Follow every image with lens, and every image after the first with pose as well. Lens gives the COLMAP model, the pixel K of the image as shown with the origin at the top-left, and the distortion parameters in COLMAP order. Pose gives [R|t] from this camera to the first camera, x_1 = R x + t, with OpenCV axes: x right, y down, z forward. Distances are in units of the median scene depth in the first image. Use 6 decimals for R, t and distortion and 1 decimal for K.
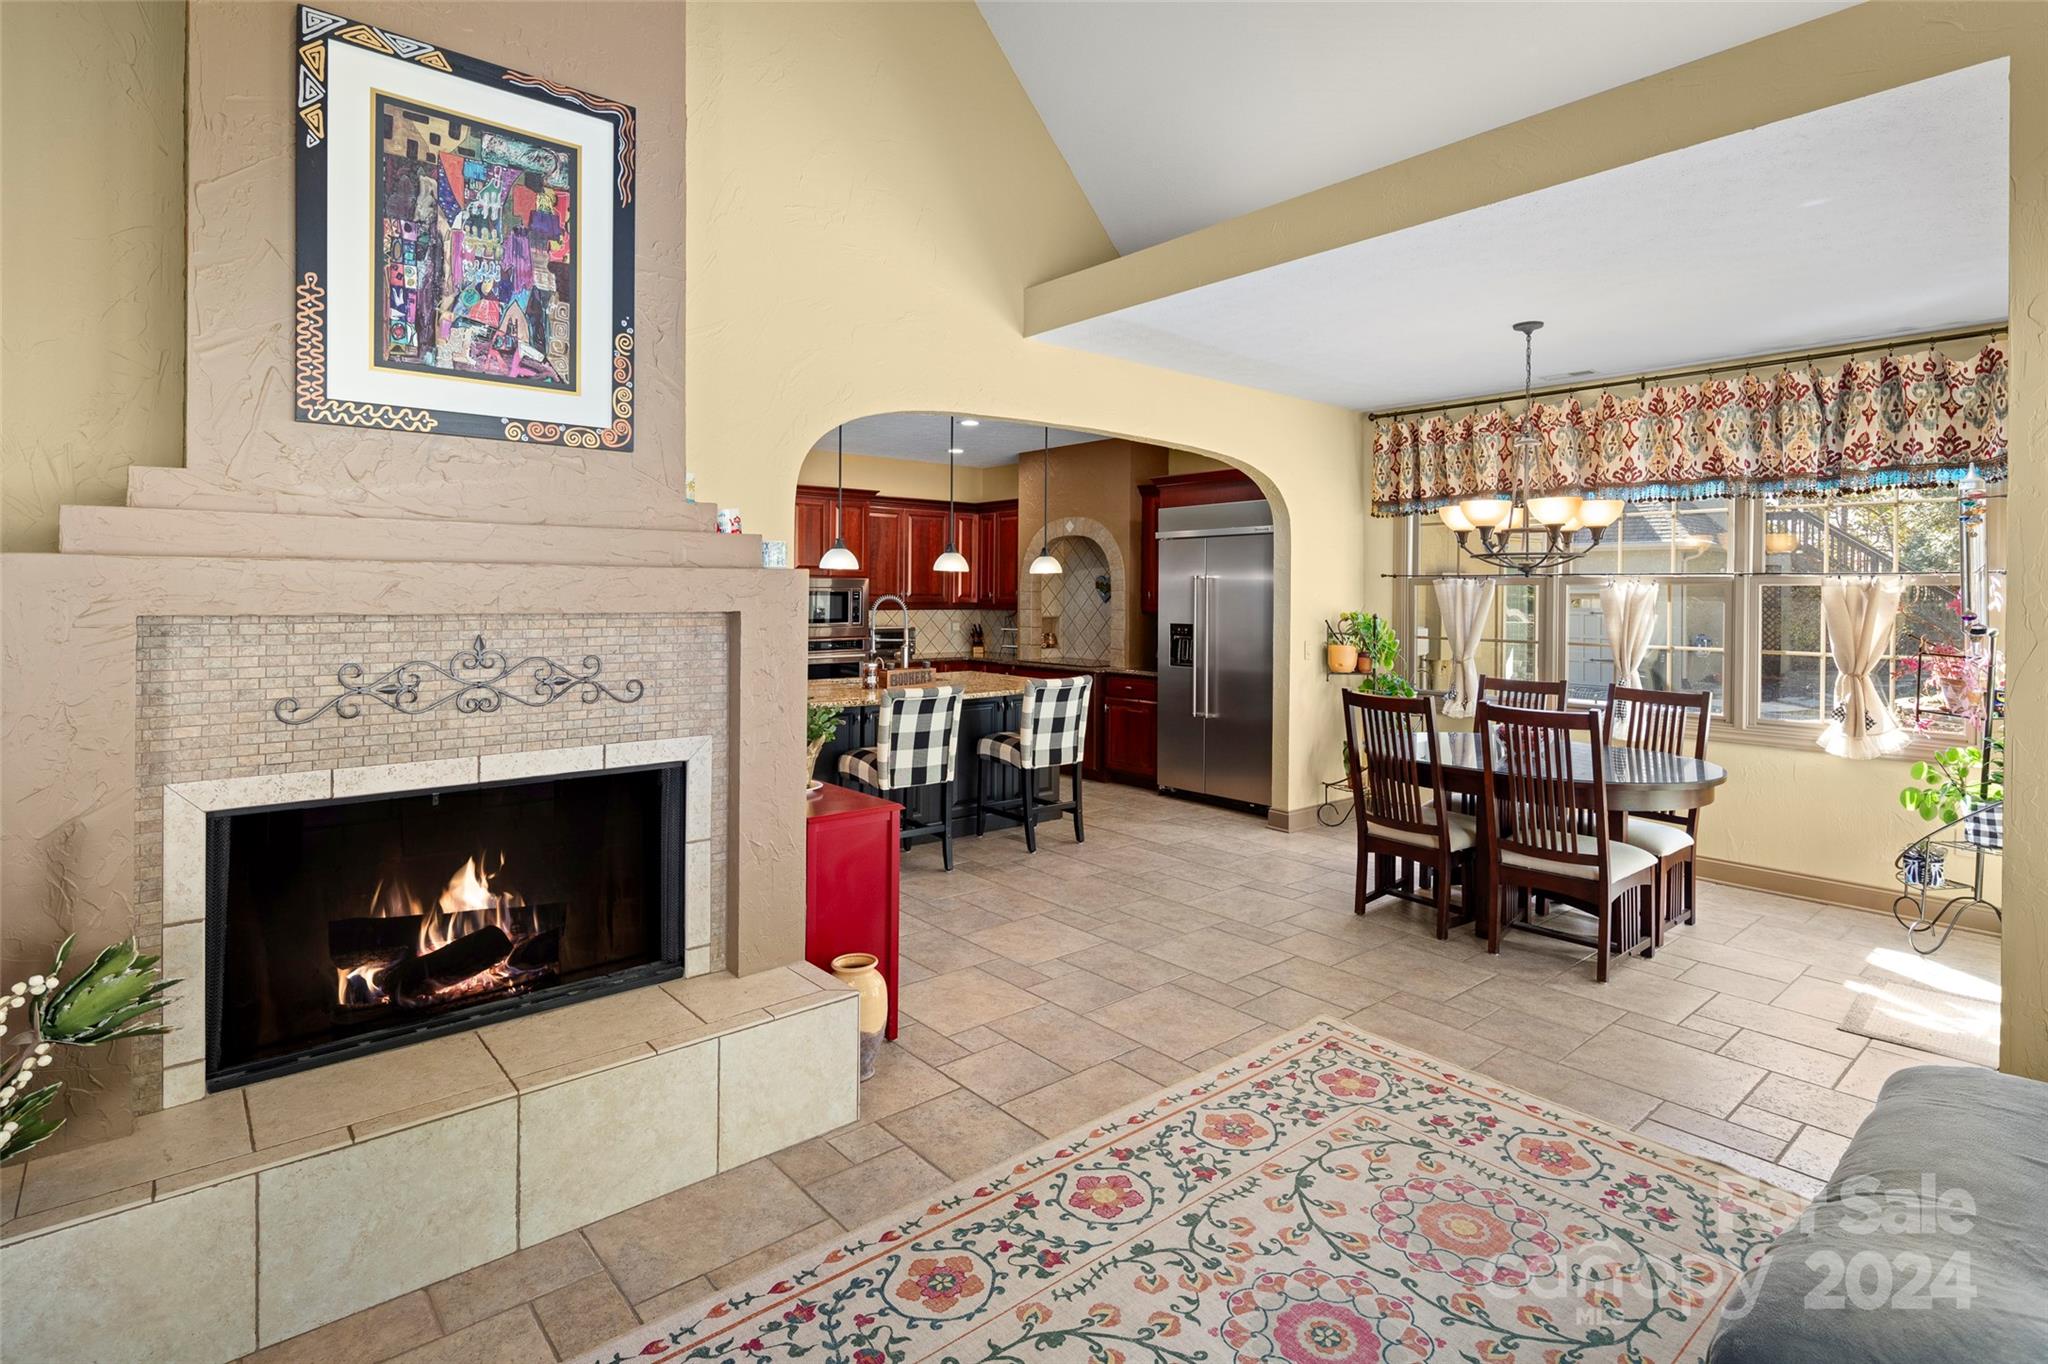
lens RADIAL K [[1009.3, 0, 1047.0], [0, 1009.3, 604.3], [0, 0, 1]] dist [0.001444, -0.000191]
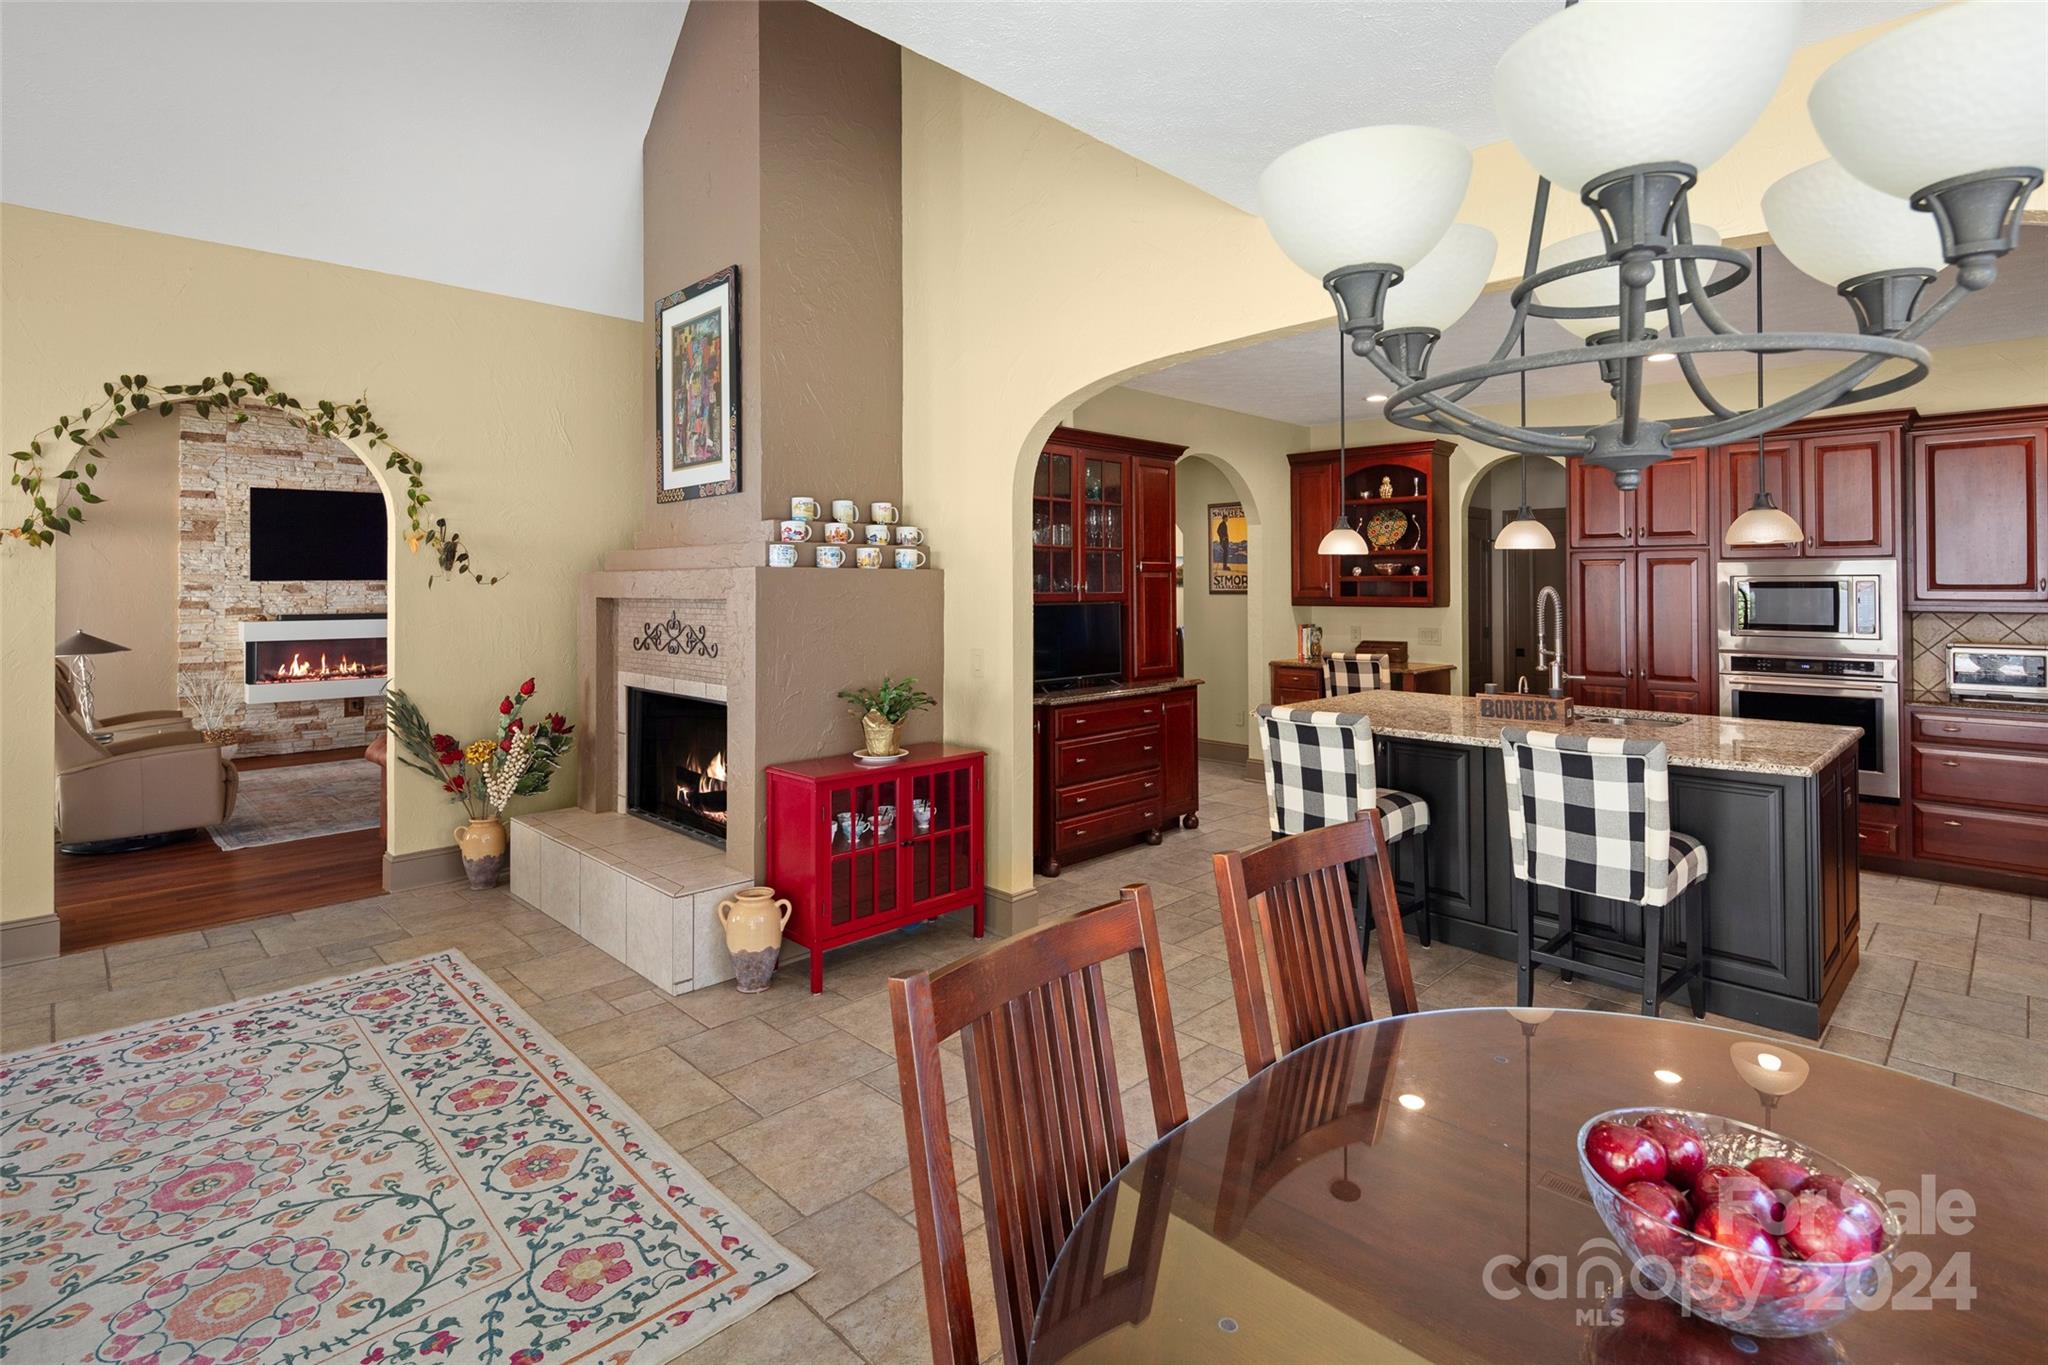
lens RADIAL K [[998.1, 0, 1023.5], [0, 998.1, 574.8], [0, 0, 1]] dist [0.004106, -0.002045]
pose [[0.059878, -0.017341, -0.998055, 1.158506], [-0.007787, 0.999811, -0.017839, -0.005370], [0.998175, 0.008840, 0.059732, 1.416546]]
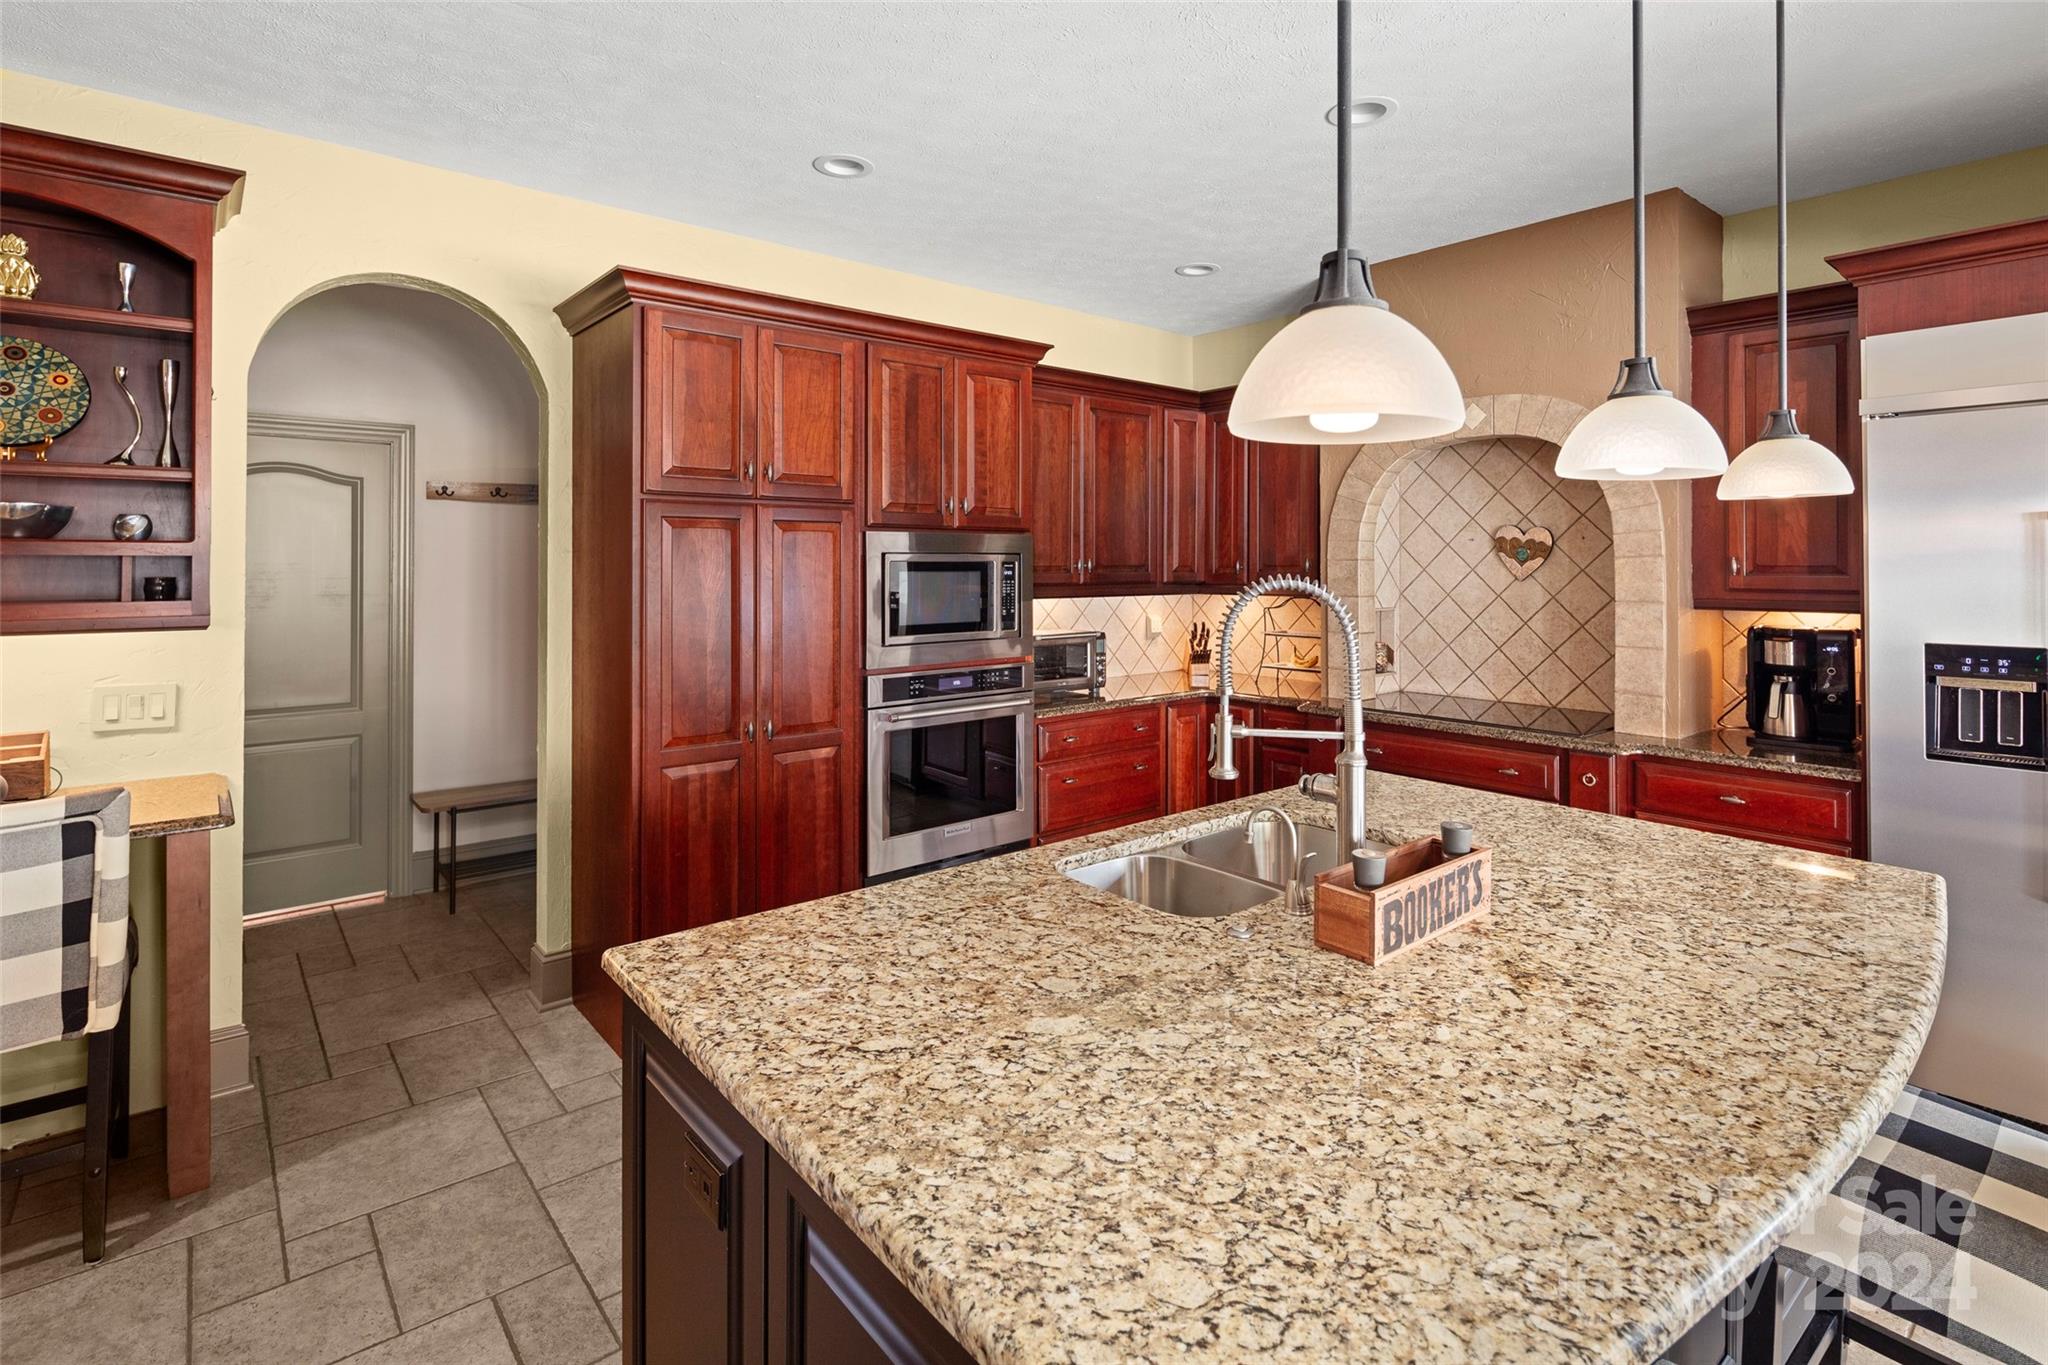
lens RADIAL K [[996.7, 0, 1043.3], [0, 996.7, 552.1], [0, 0, 1]] dist [0.000589, -0.000945]
pose [[0.999935, -0.006059, -0.009662, -0.517925], [0.005868, 0.999791, -0.019603, -0.024225], [0.009779, 0.019545, 0.999761, 1.683736]]
